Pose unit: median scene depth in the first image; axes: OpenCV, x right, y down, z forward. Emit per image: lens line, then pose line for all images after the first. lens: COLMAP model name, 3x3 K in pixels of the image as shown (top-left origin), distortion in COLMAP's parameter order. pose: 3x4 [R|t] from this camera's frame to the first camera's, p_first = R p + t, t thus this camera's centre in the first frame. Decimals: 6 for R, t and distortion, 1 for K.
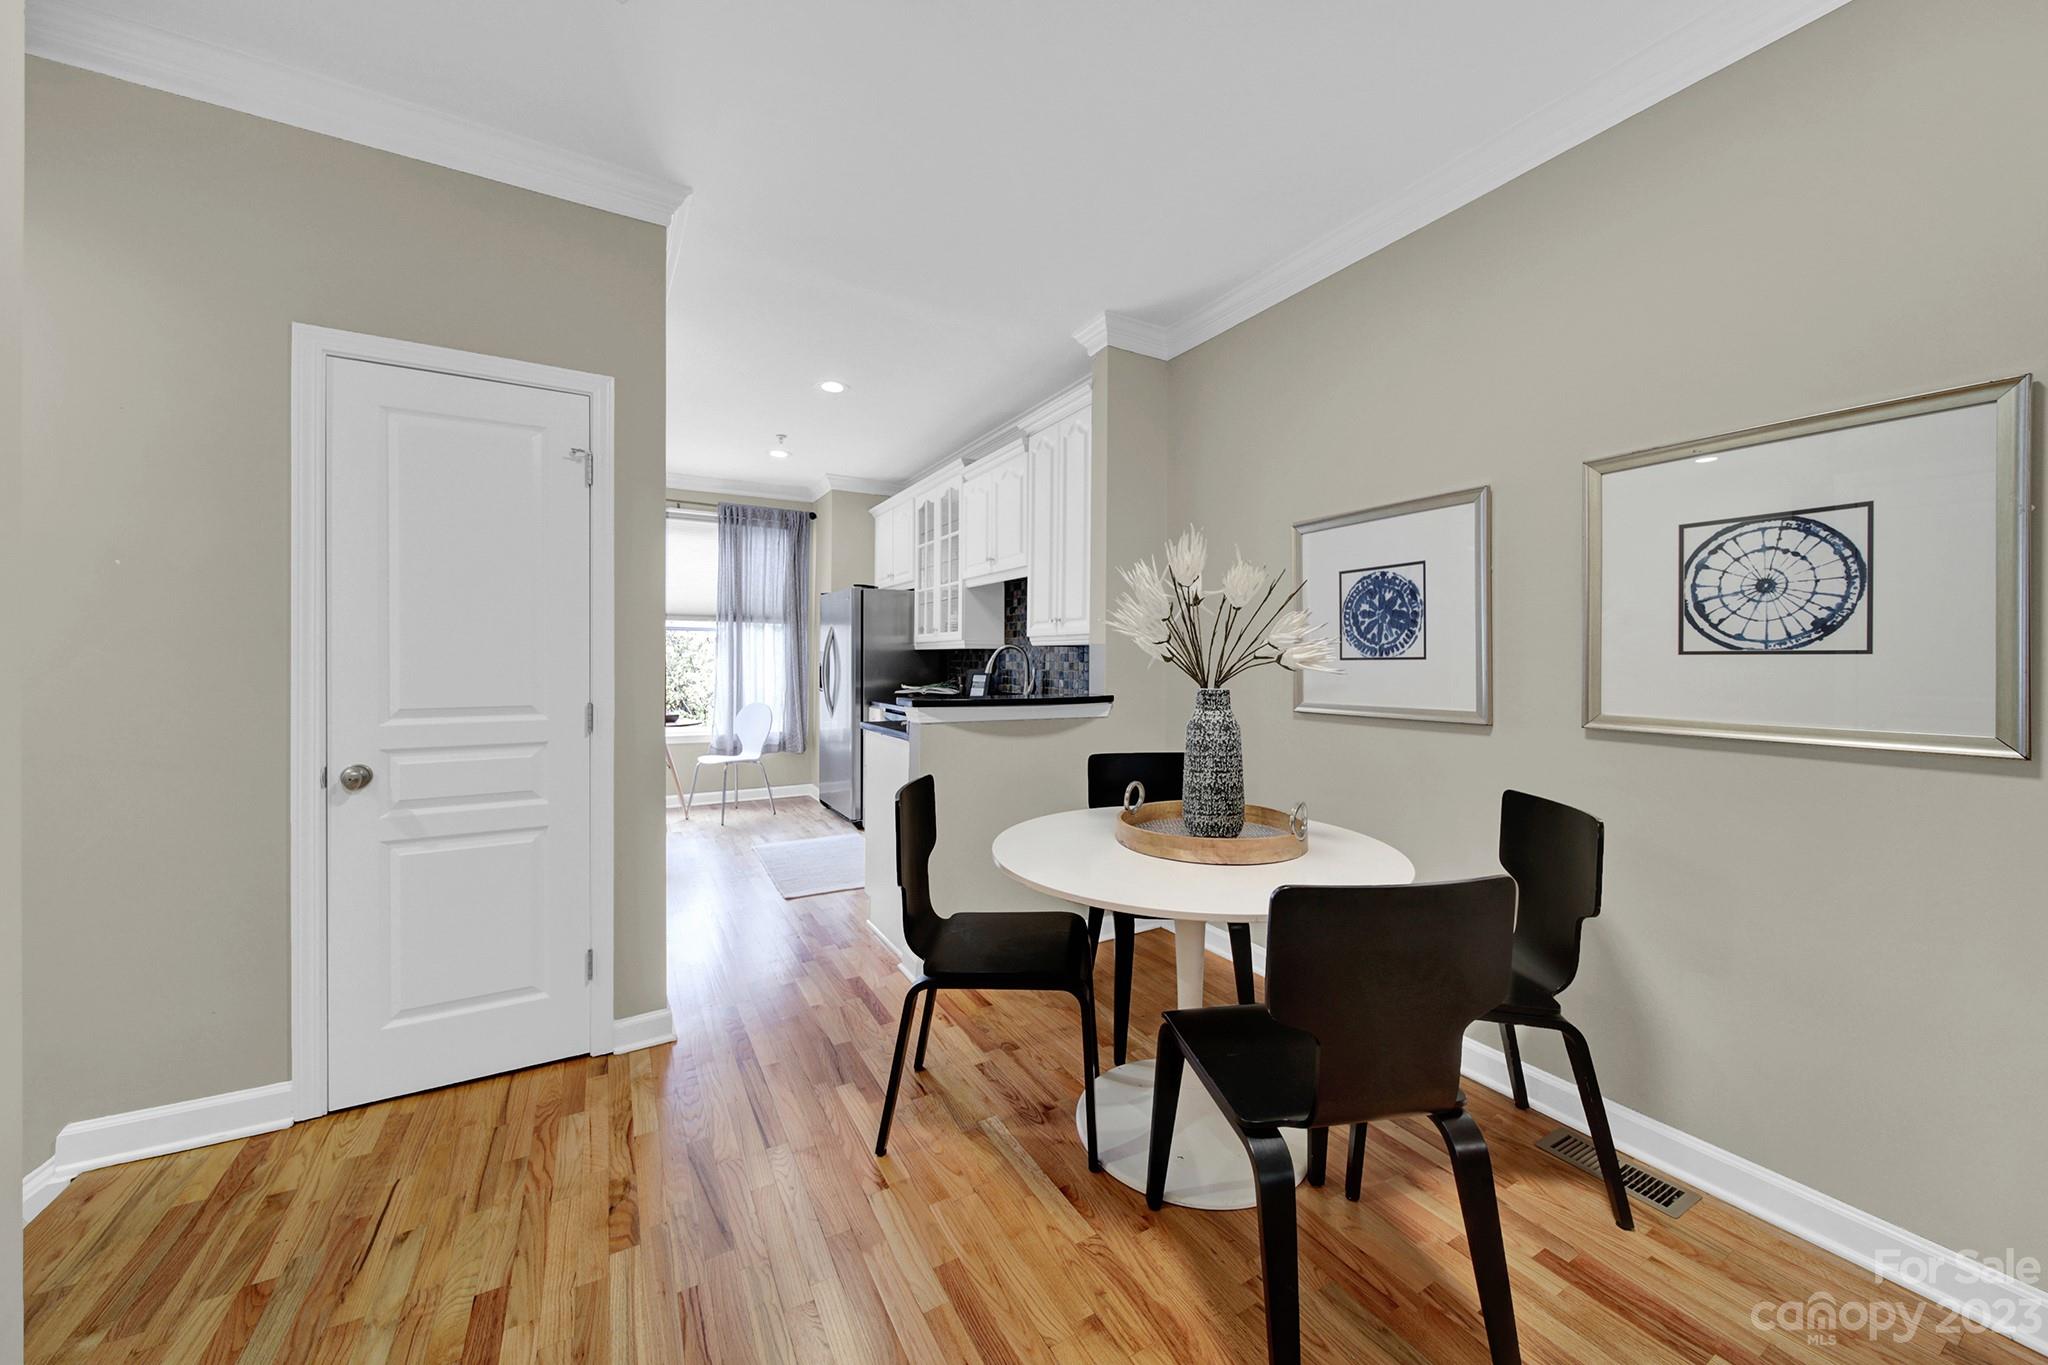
lens RADIAL K [[730.0, 0, 1016.4], [0, 730.0, 668.9], [0, 0, 1]] dist [0.001477, -0.001451]
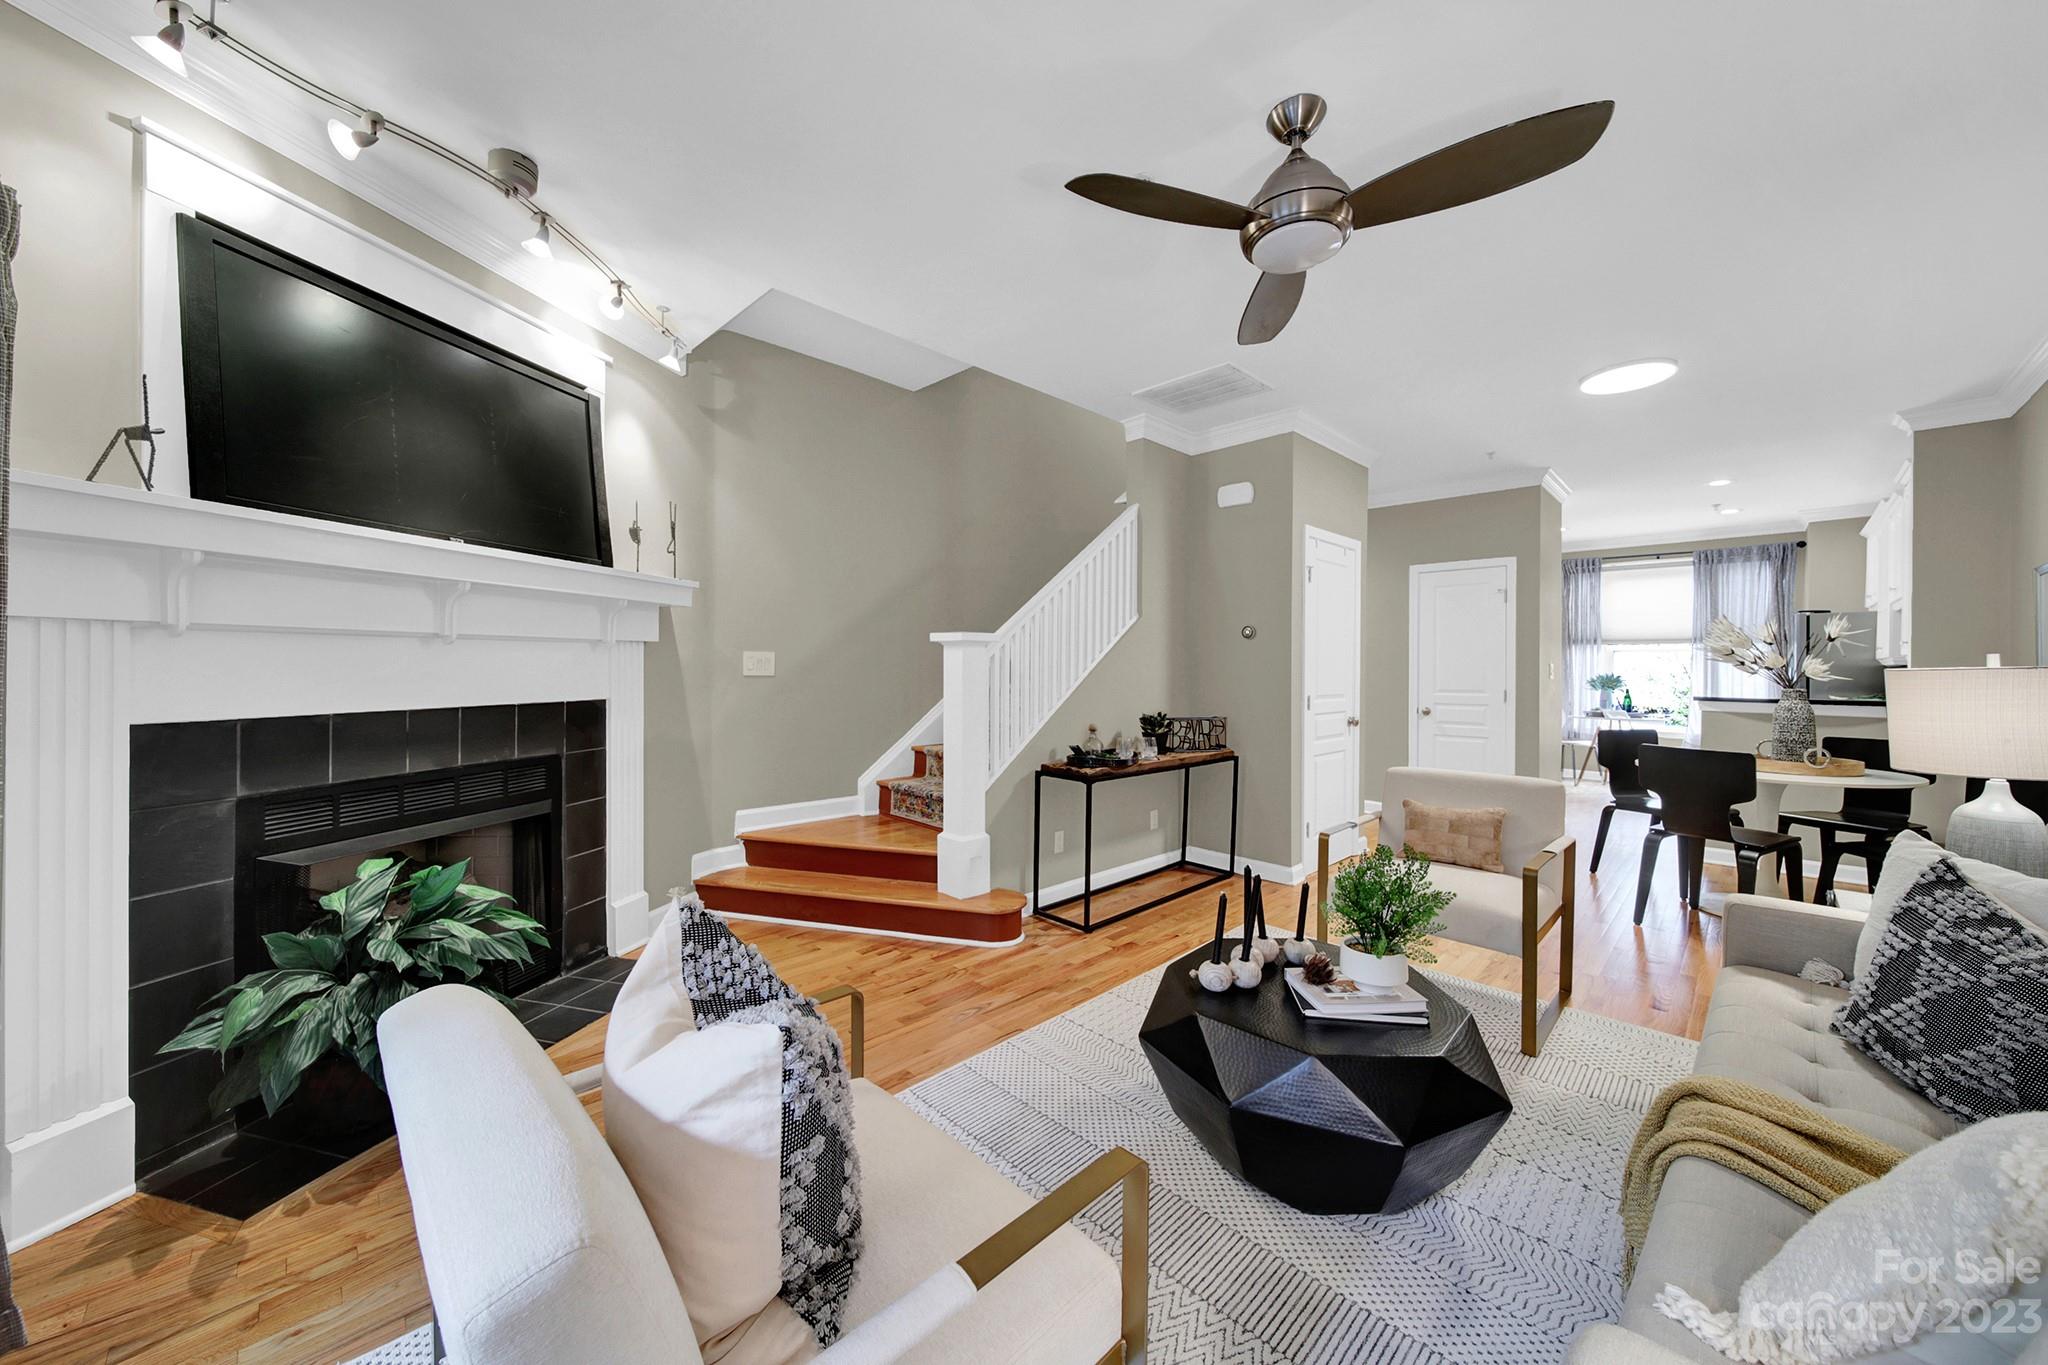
lens RADIAL K [[730.0, 0, 1016.4], [0, 730.0, 668.9], [0, 0, 1]] dist [0.001477, -0.001451]
pose [[0.270416, -0.000428, -0.962743, 1.412302], [-0.021357, 0.999751, -0.006443, 0.030562], [0.962507, 0.022304, 0.270340, -1.321309]]
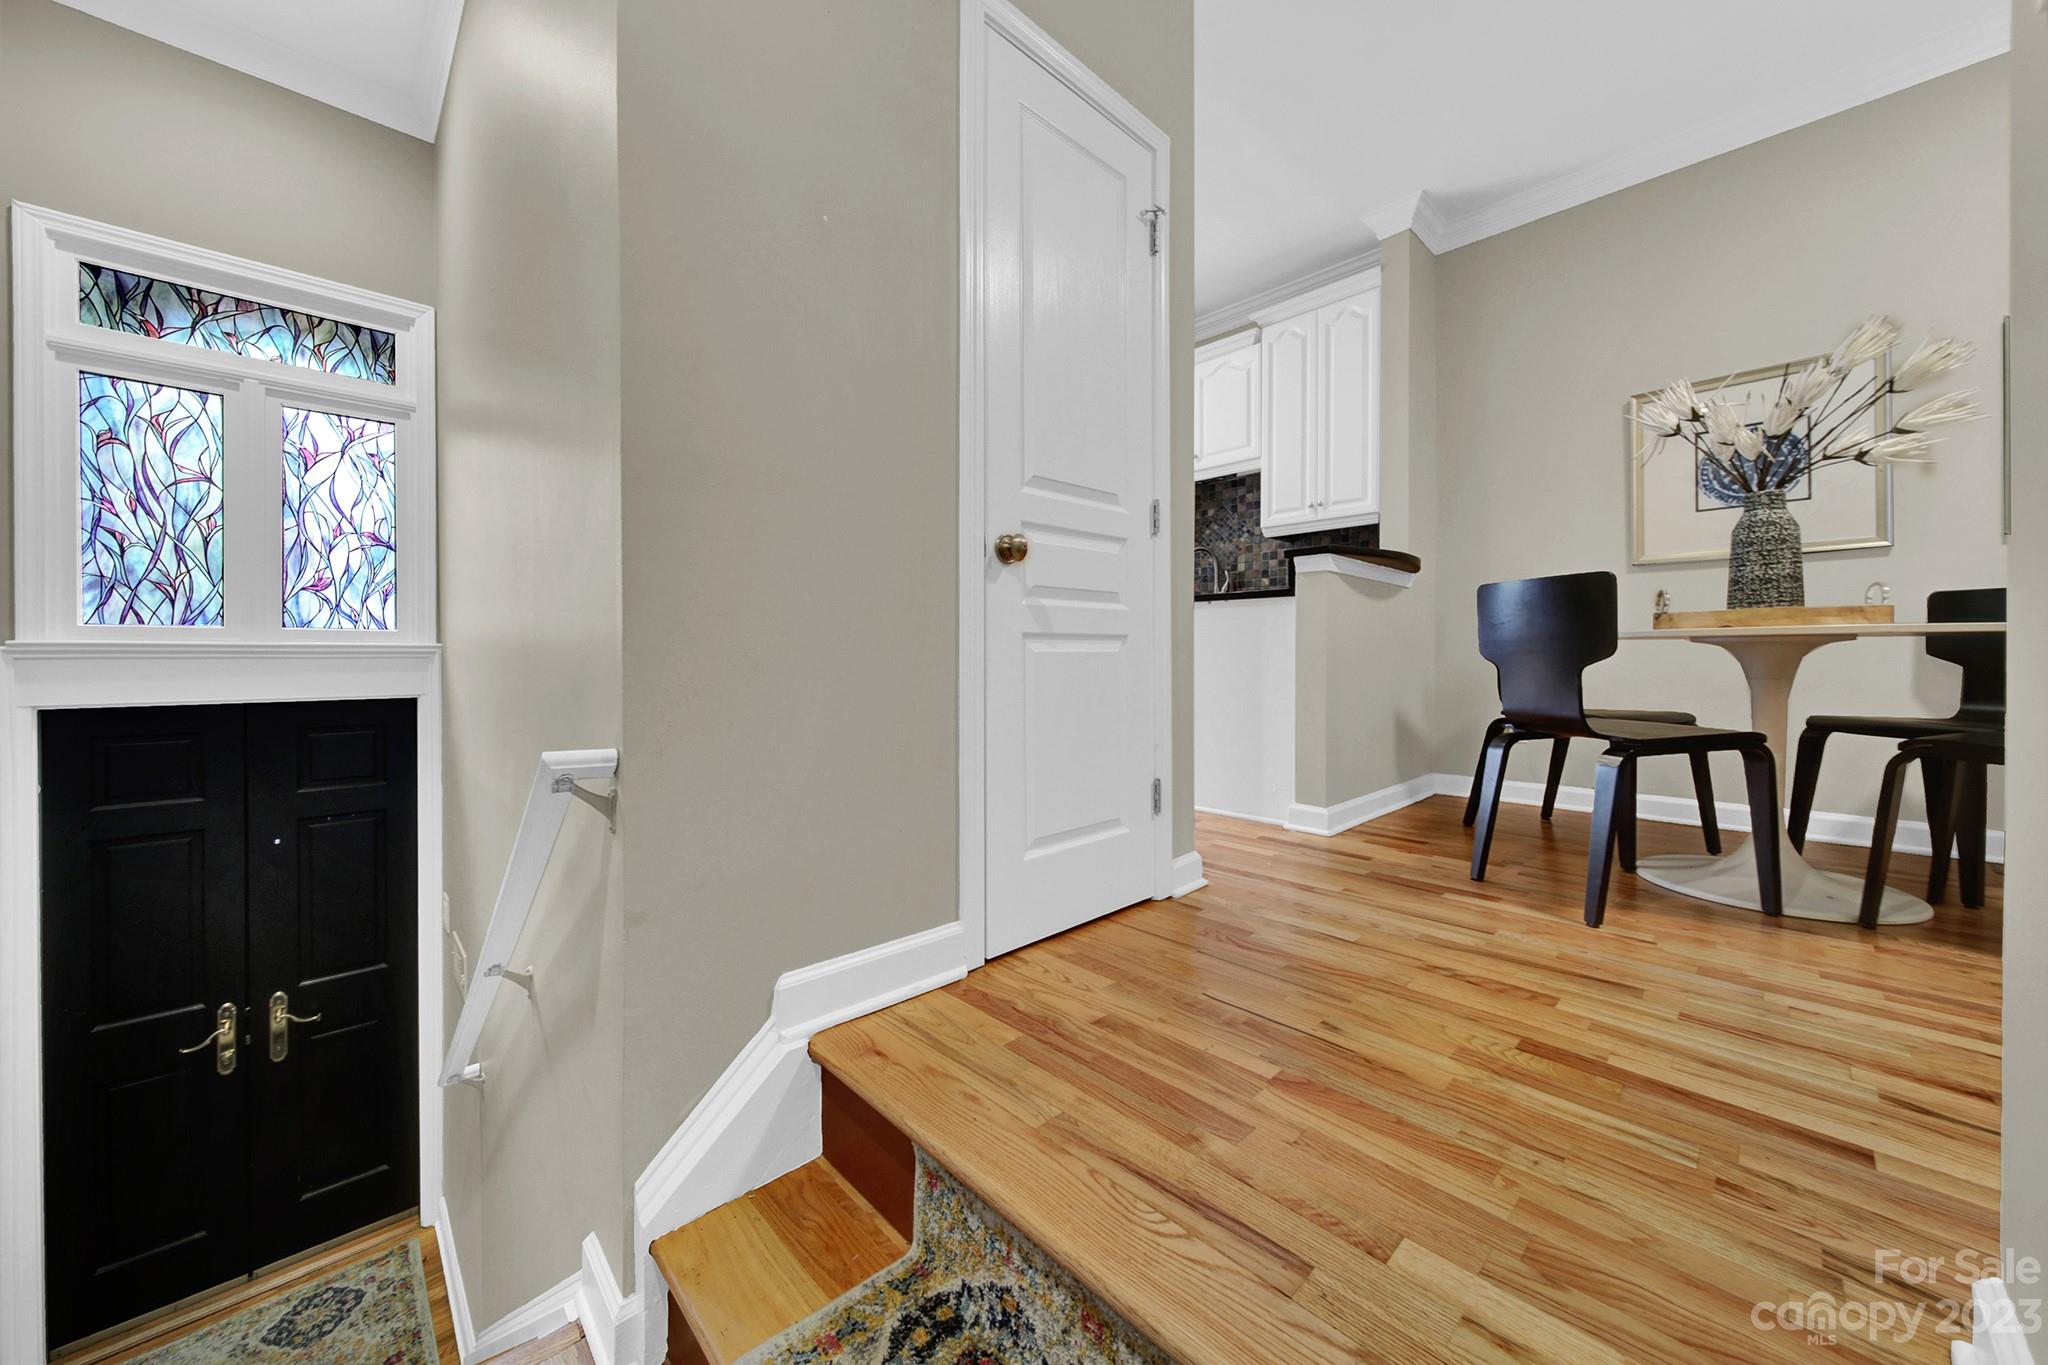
lens RADIAL K [[730.0, 0, 1016.4], [0, 730.0, 668.9], [0, 0, 1]] dist [0.001477, -0.001451]
pose [[0.971655, -0.009488, 0.236212, -1.054535], [0.007826, 0.999938, 0.007972, 0.266477], [-0.236273, -0.005897, 0.971669, 0.196817]]
